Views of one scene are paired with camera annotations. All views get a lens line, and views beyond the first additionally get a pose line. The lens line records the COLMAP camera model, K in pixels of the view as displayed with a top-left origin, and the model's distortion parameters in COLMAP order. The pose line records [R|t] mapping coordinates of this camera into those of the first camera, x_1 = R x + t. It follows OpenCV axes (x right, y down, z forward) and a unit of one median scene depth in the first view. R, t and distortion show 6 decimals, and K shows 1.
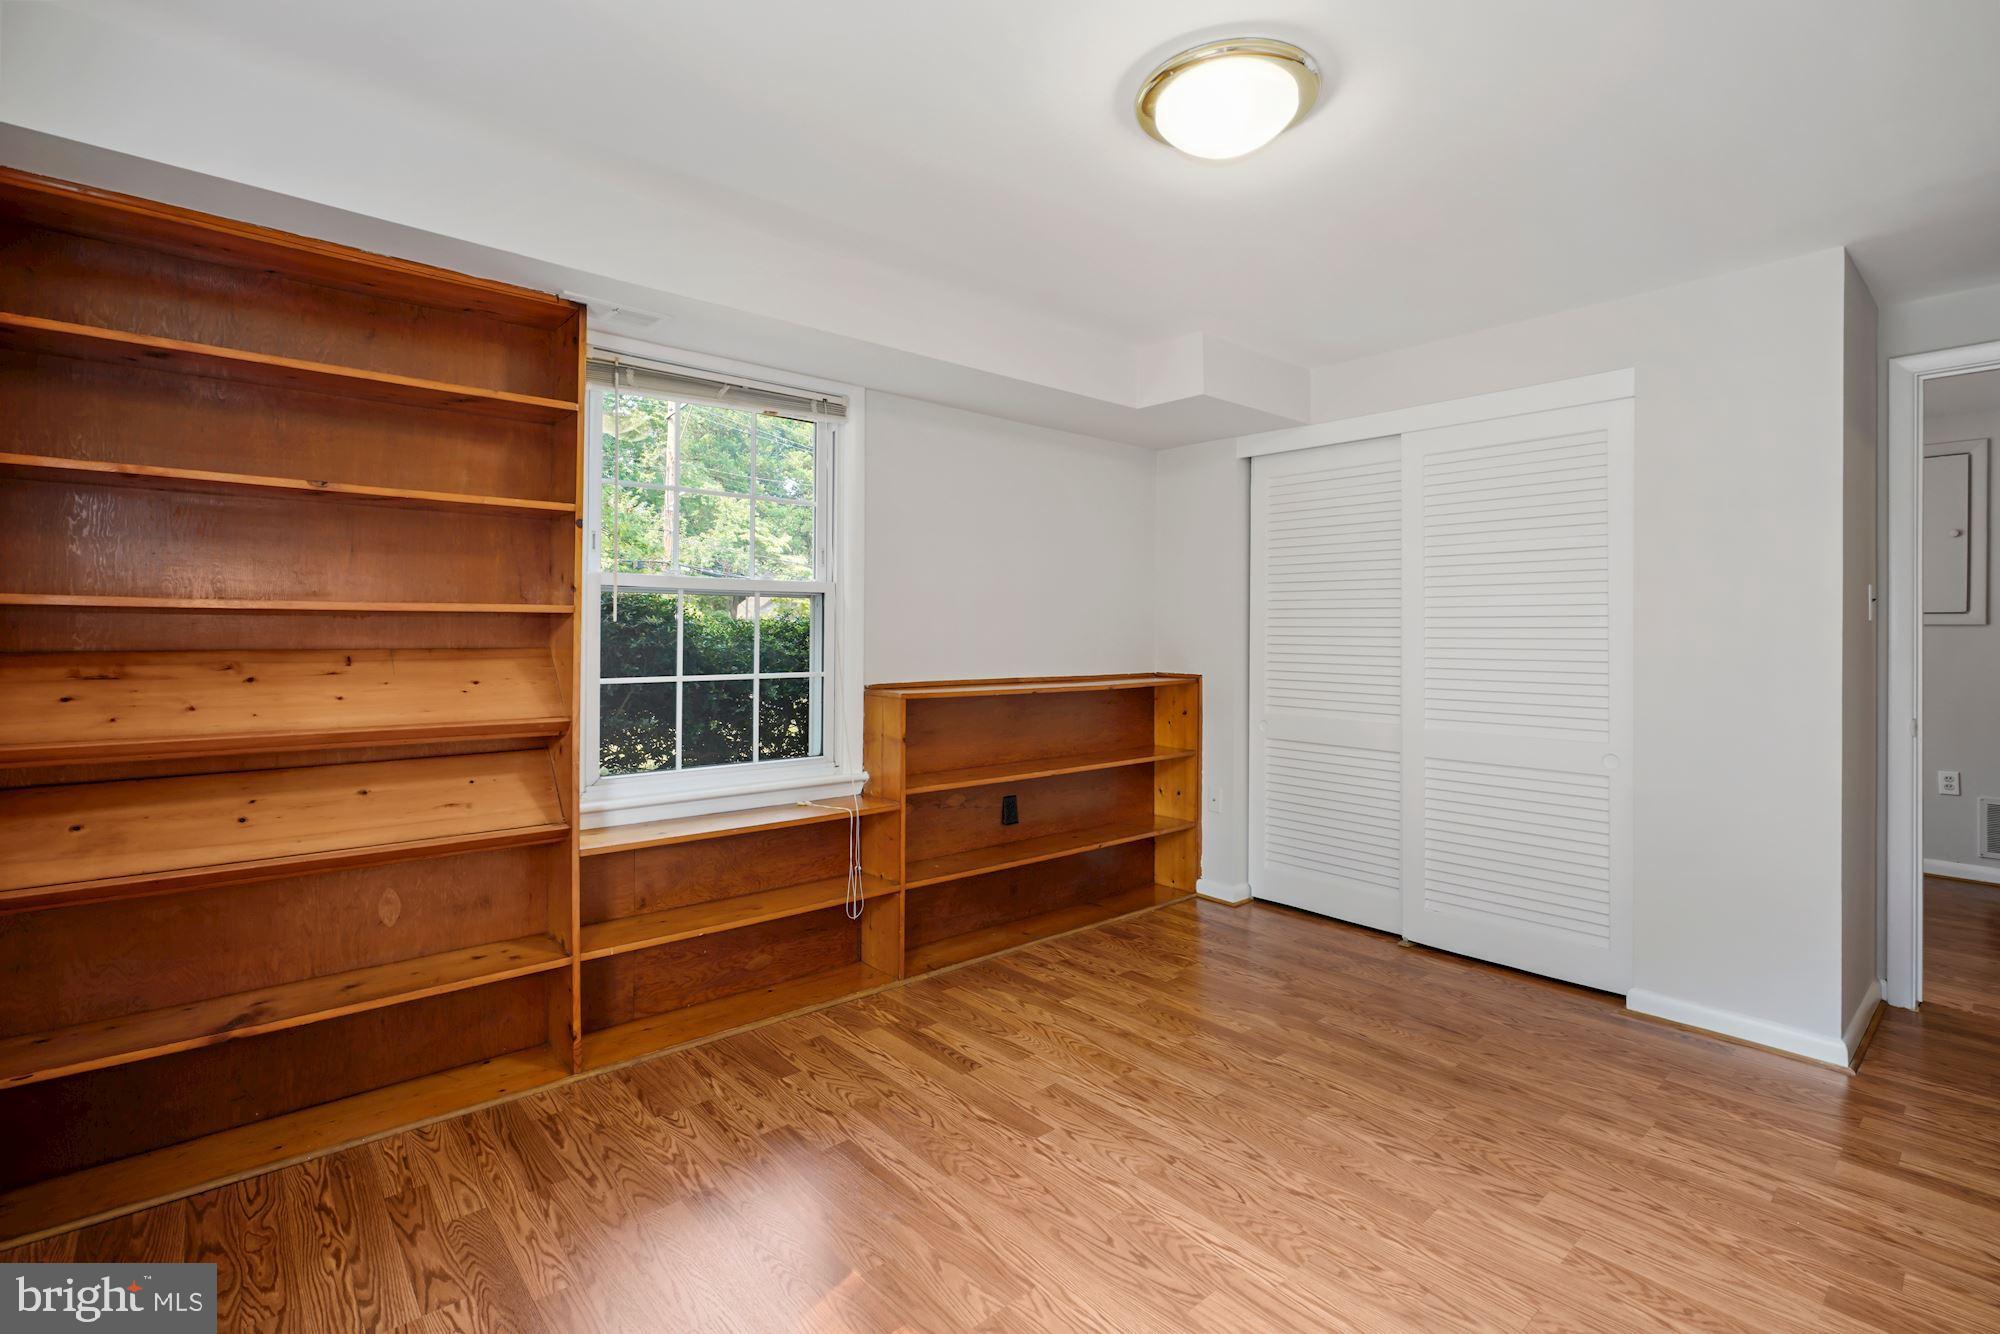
lens RADIAL K [[912.2, 0, 993.9], [0, 912.2, 626.3], [0, 0, 1]] dist [-0.002213, 0.000308]
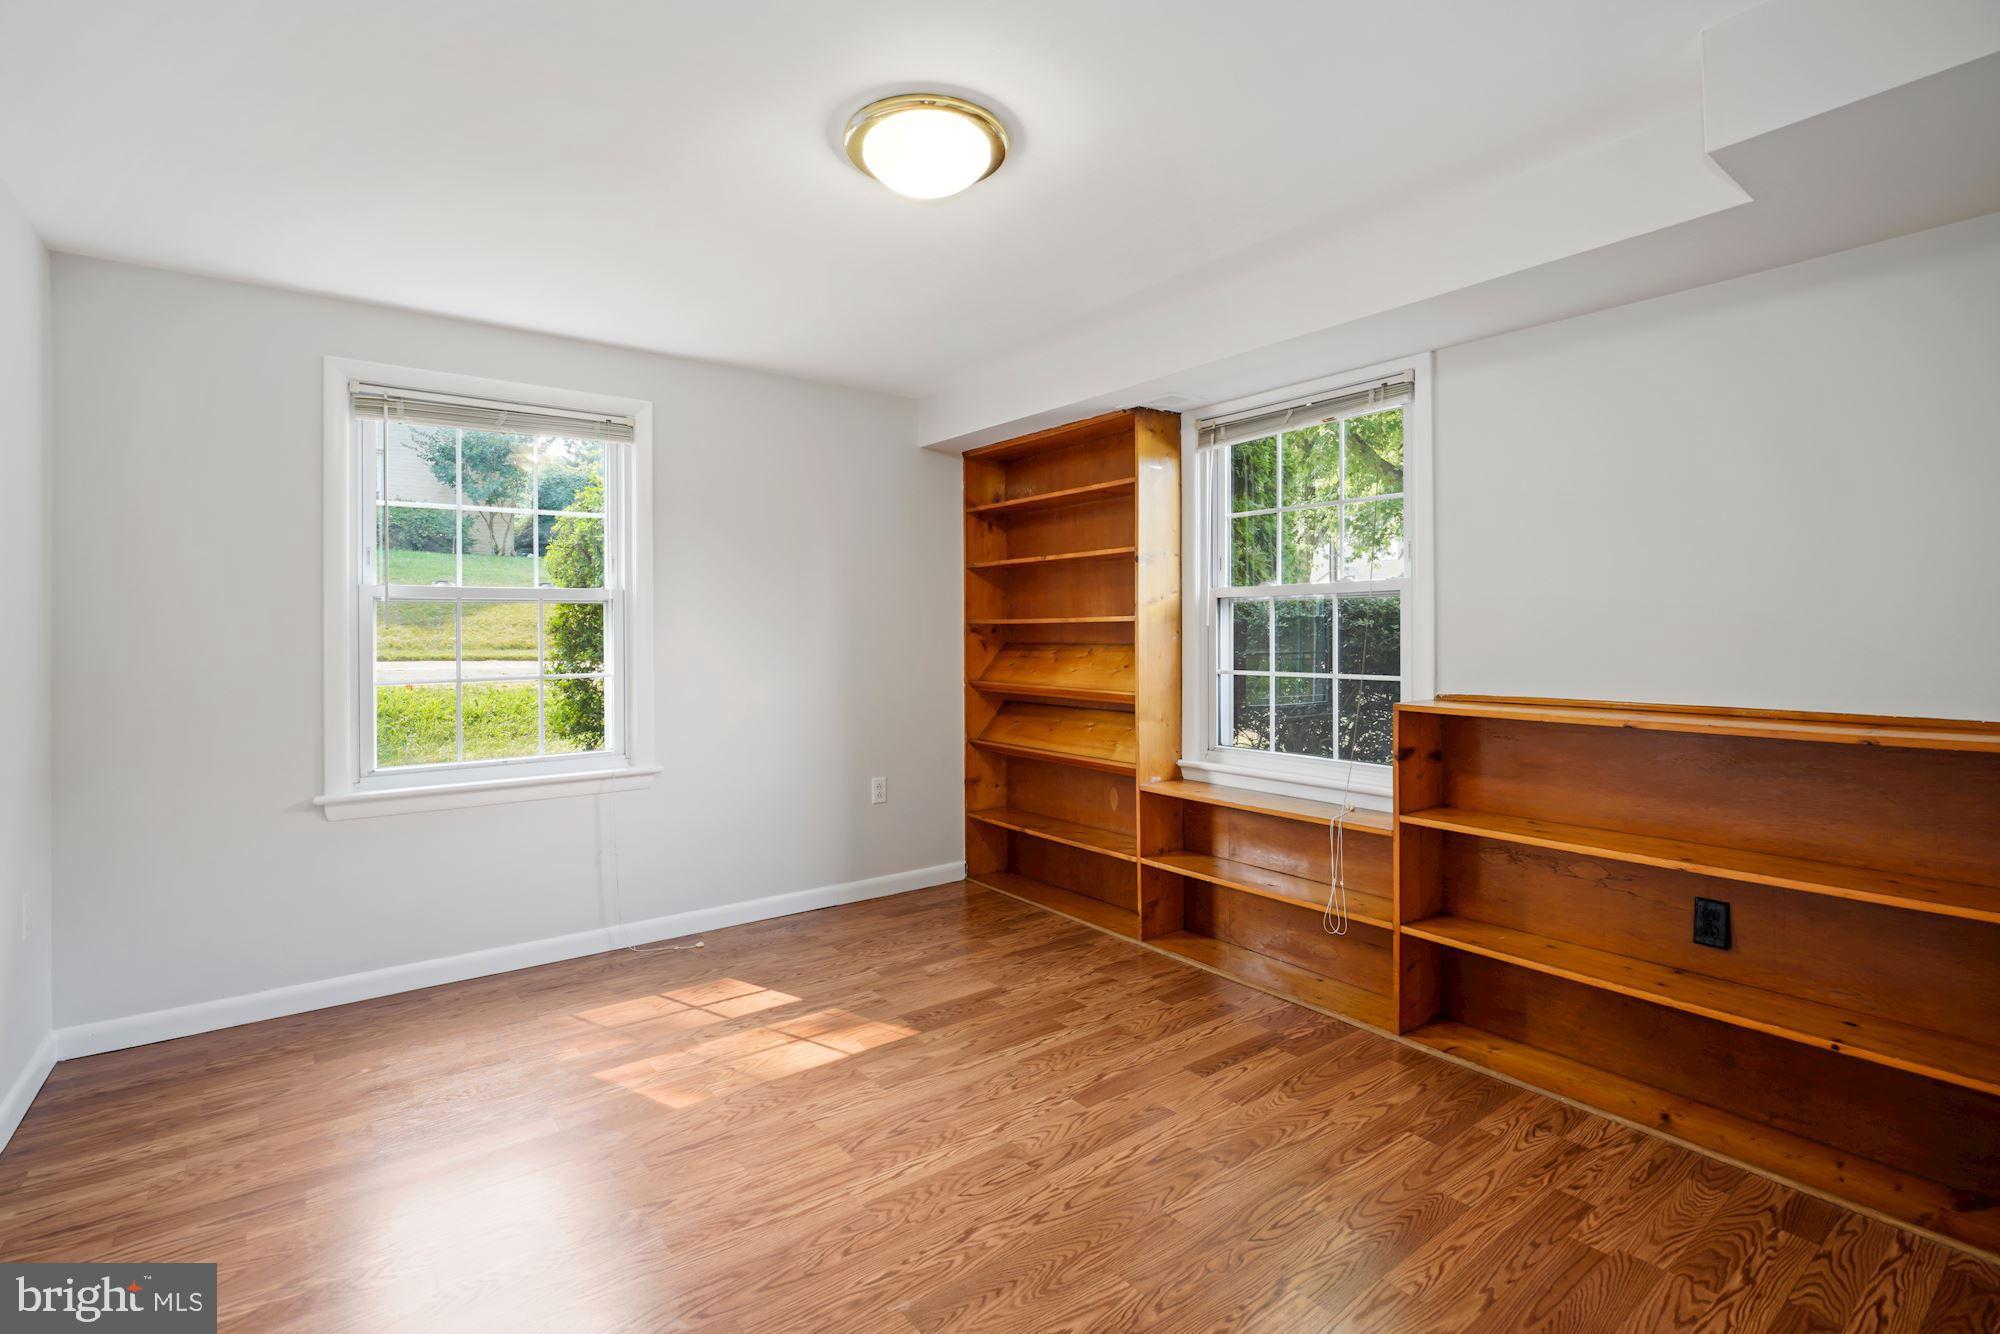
lens RADIAL K [[912.2, 0, 993.9], [0, 912.2, 626.3], [0, 0, 1]] dist [-0.002213, 0.000308]
pose [[-0.059154, -0.012577, -0.998170, 1.000895], [0.010501, 0.999857, -0.013221, 0.010115], [0.998194, -0.011264, -0.059013, 0.855584]]
